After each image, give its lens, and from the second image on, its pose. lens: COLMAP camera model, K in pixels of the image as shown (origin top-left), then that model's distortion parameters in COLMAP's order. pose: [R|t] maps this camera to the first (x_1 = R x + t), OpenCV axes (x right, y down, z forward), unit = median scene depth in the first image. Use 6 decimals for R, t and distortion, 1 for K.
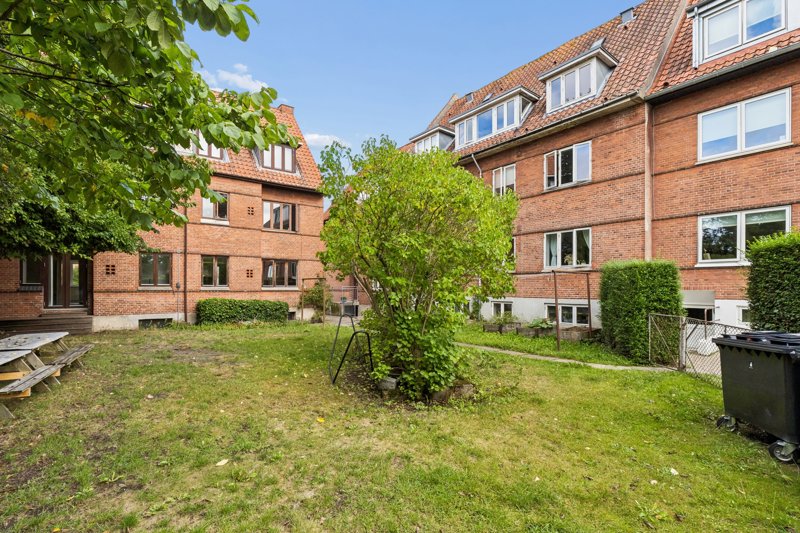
lens RADIAL K [[377.3, 0, 398.2], [0, 377.3, 273.3], [0, 0, 1]] dist [-0.005717, -0.000363]
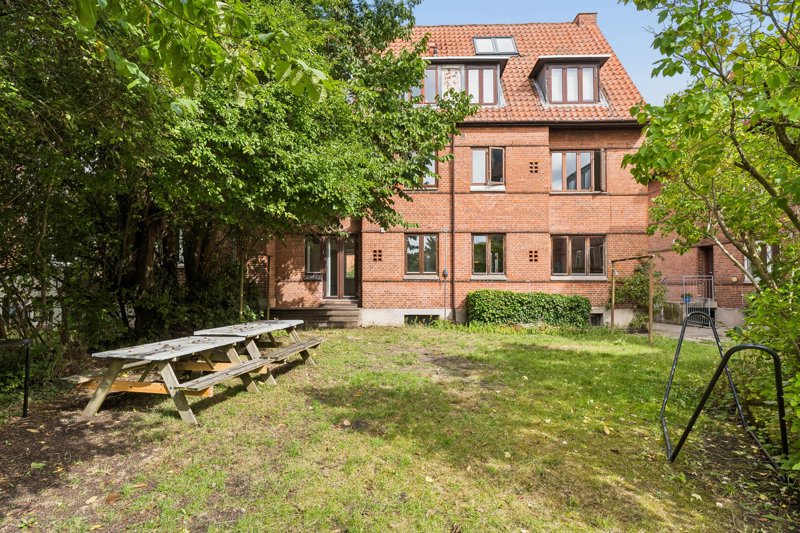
lens RADIAL K [[501.1, 0, 398.1], [0, 501.1, 269.6], [0, 0, 1]] dist [-0.005641, 0.000034]
pose [[0.788022, -0.013204, -0.615505, -0.021307], [0.017237, 0.999851, 0.000620, 0.021643], [0.615406, -0.011098, 0.788132, 0.119239]]
